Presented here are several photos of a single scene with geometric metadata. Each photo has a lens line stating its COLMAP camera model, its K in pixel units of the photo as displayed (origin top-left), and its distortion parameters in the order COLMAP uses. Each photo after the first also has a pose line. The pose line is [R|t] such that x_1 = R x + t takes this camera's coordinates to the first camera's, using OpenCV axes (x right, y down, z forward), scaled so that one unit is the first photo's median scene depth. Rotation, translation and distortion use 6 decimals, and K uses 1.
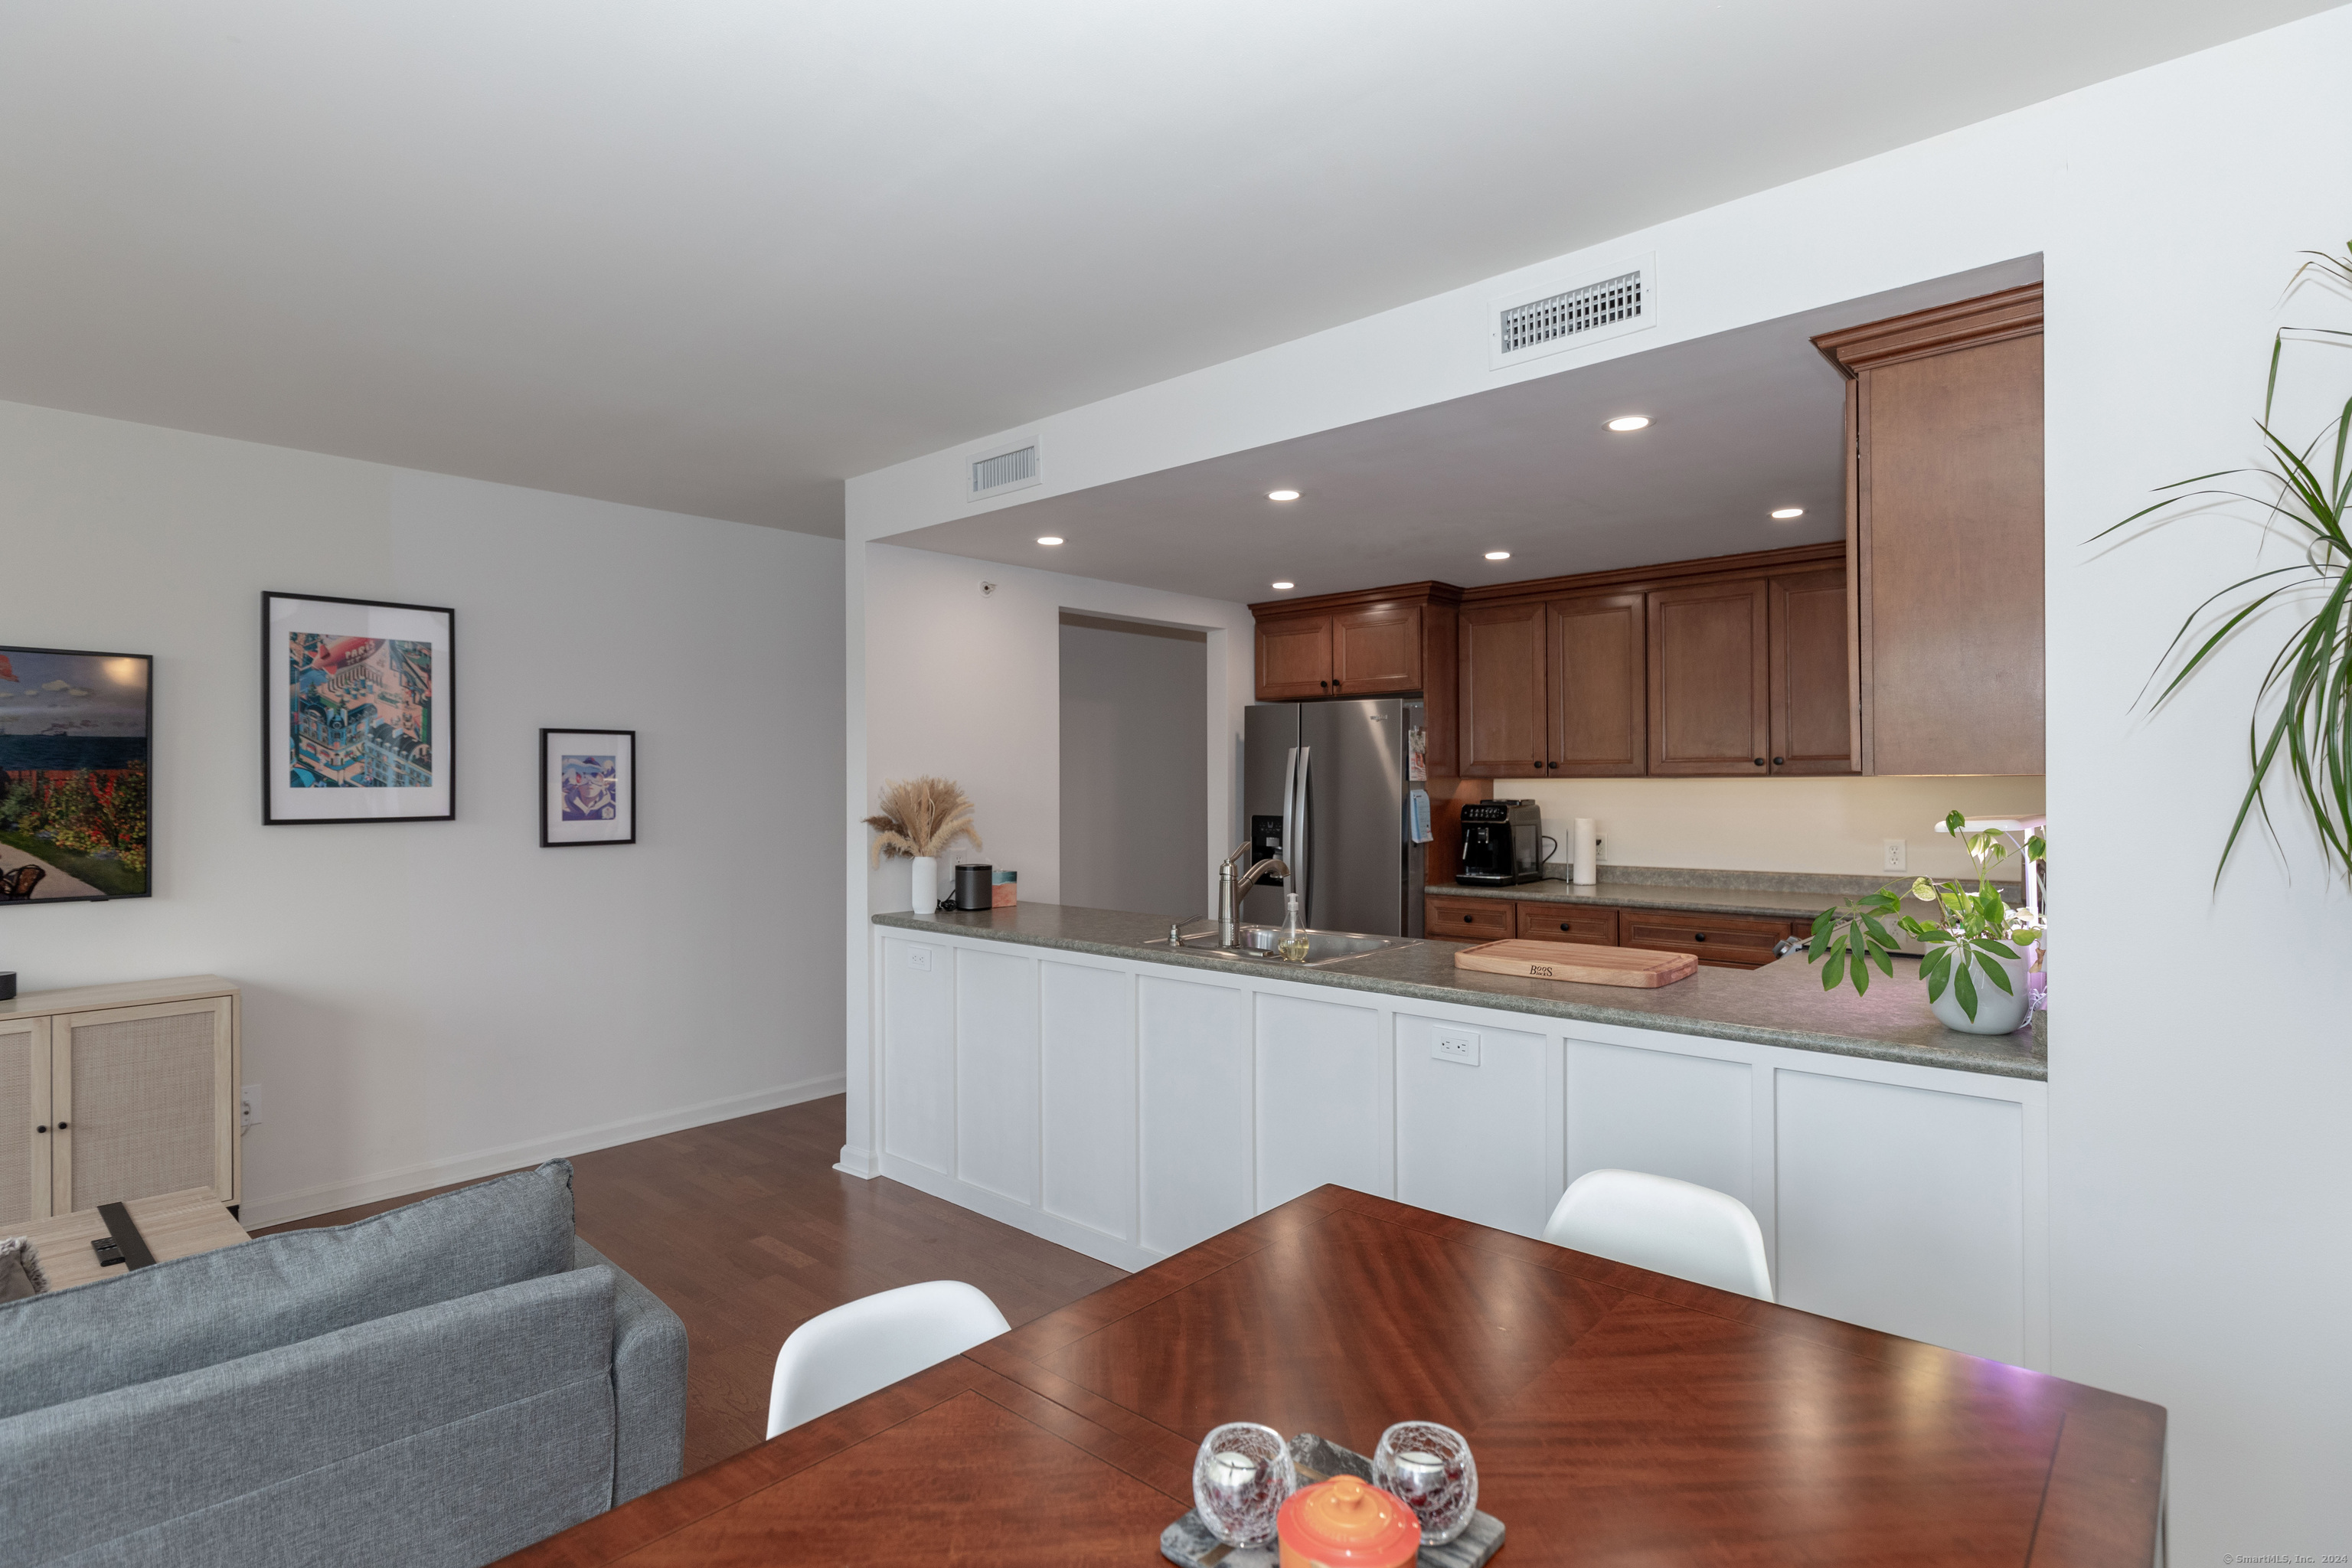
lens RADIAL K [[1161.2, 0, 1176.0], [0, 1161.2, 784.0], [0, 0, 1]] dist [0.001044, -0.000179]
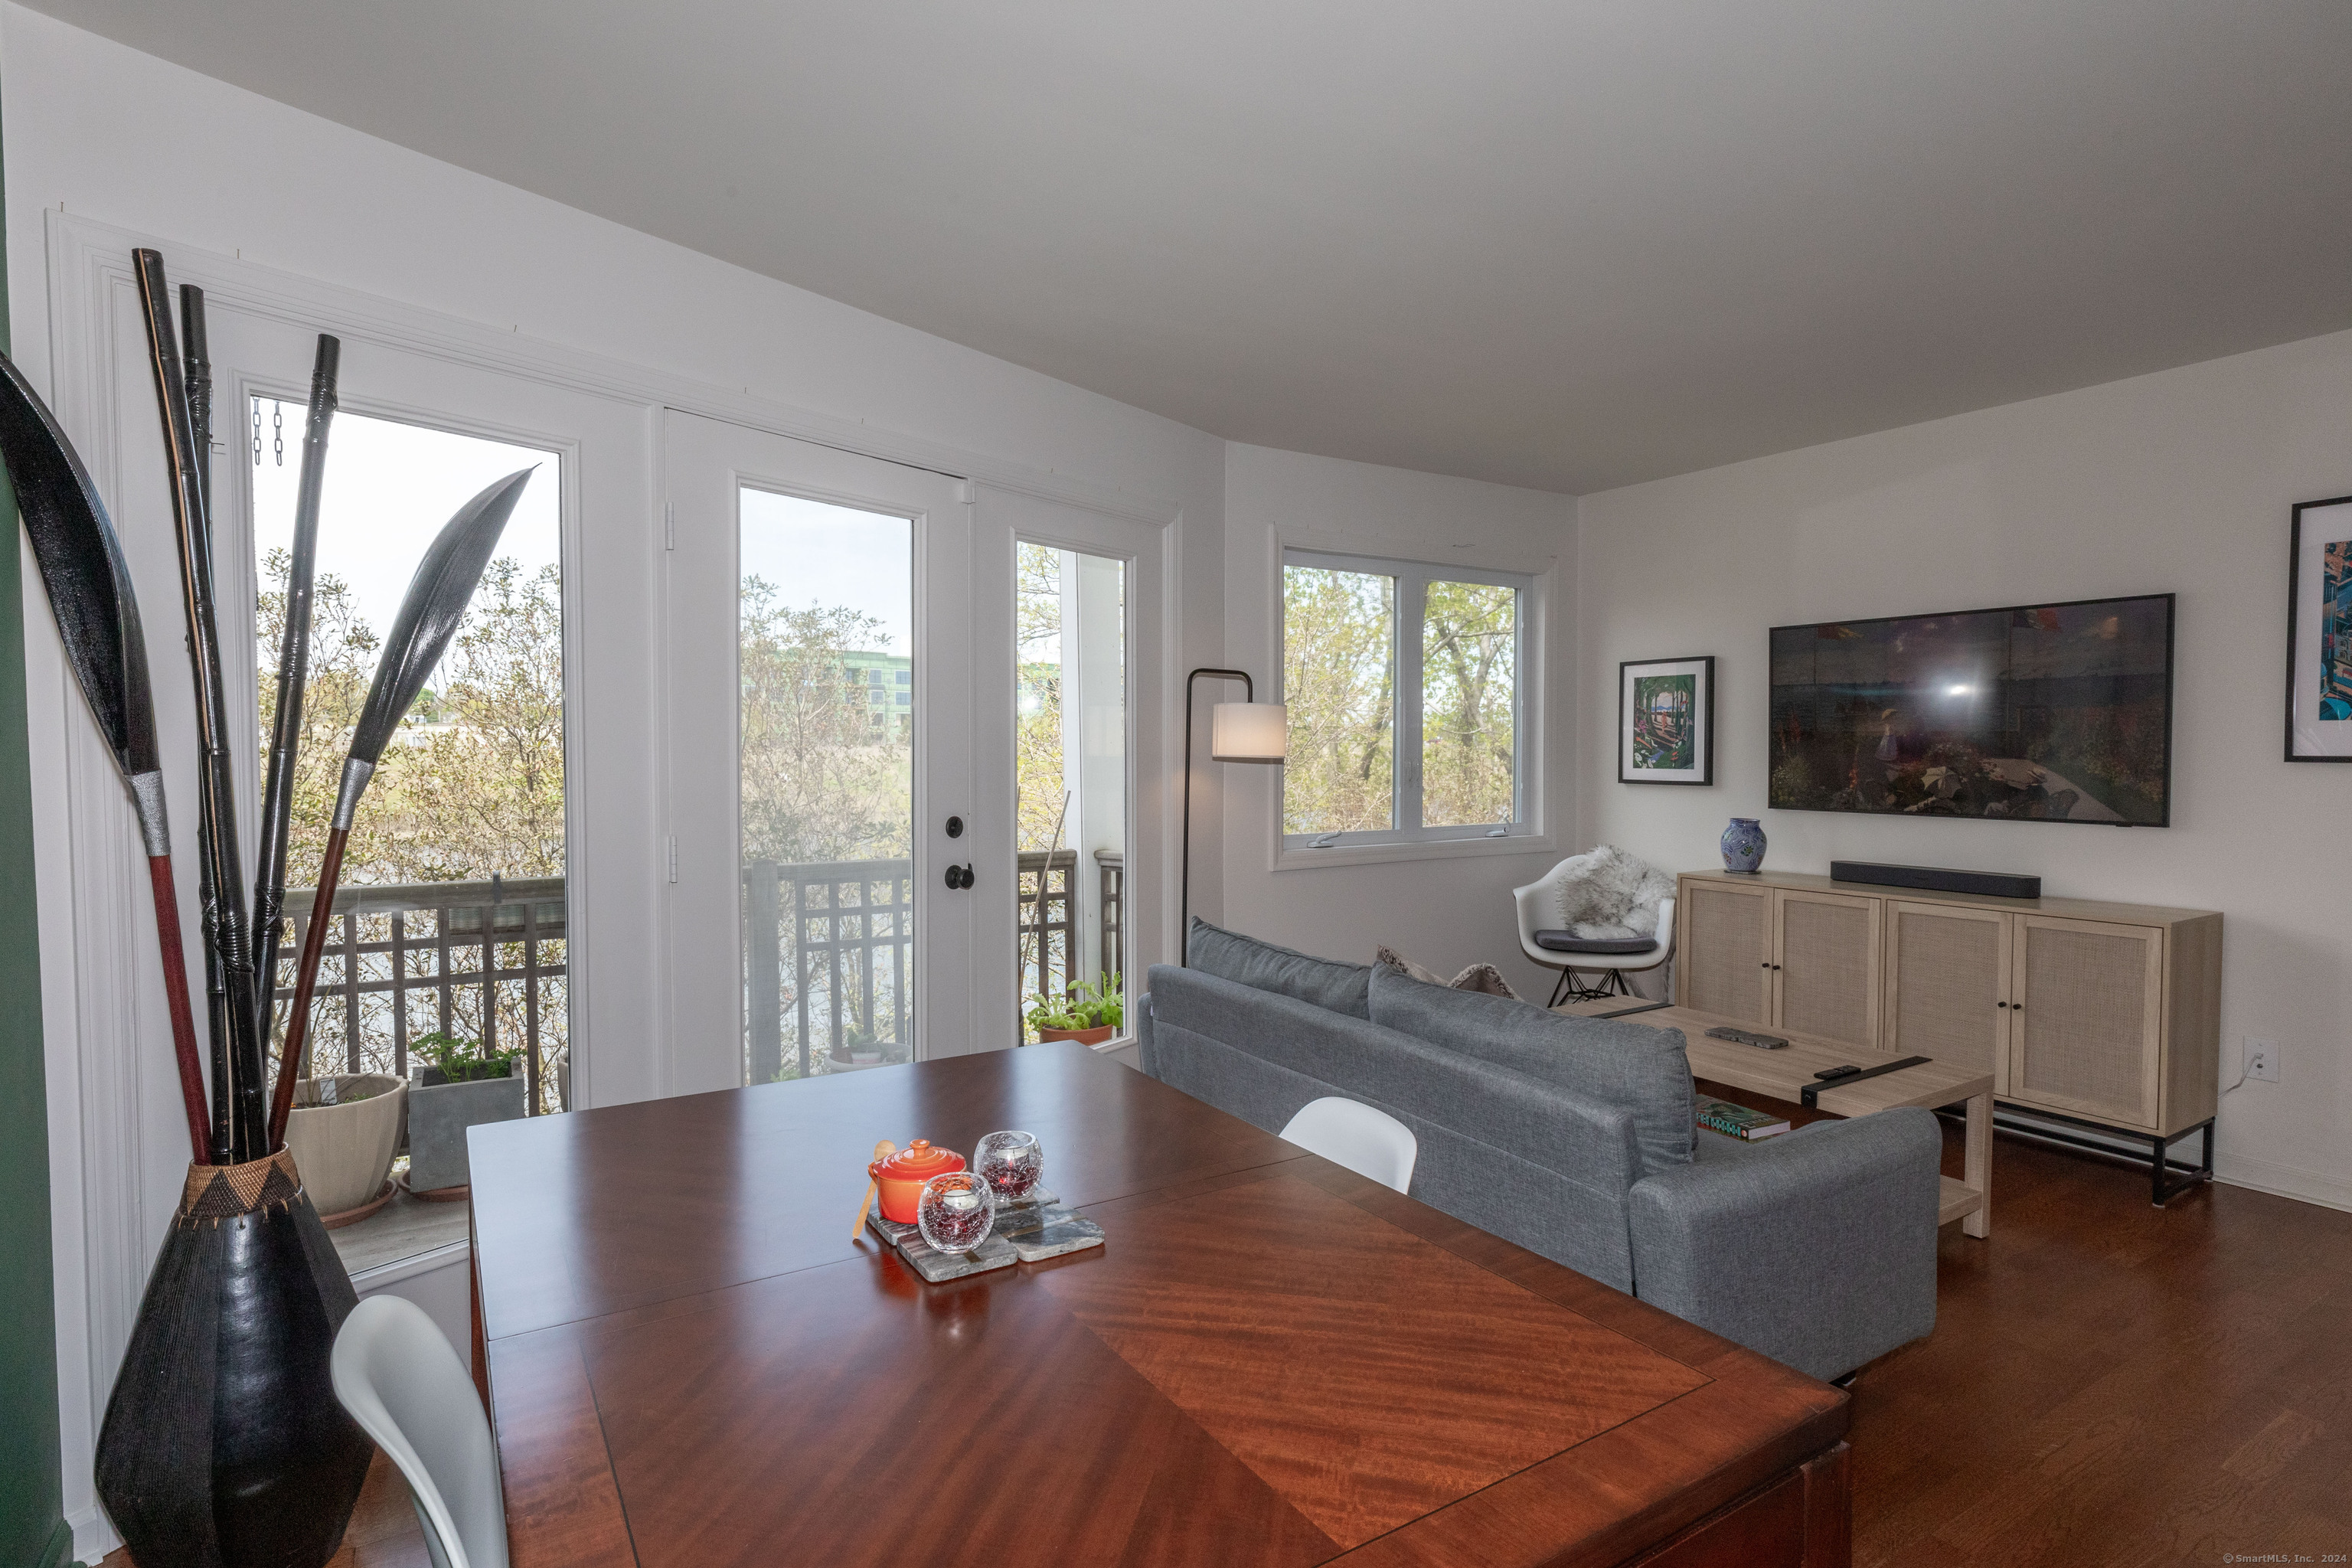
lens RADIAL K [[1175.7, 0, 1144.9], [0, 1175.7, 787.6], [0, 0, 1]] dist [0.003100, -0.000049]
pose [[-0.283290, 0.040834, -0.958164, 0.346373], [0.003503, 0.999131, 0.041544, 0.013565], [0.959028, 0.008413, -0.283187, 0.382998]]
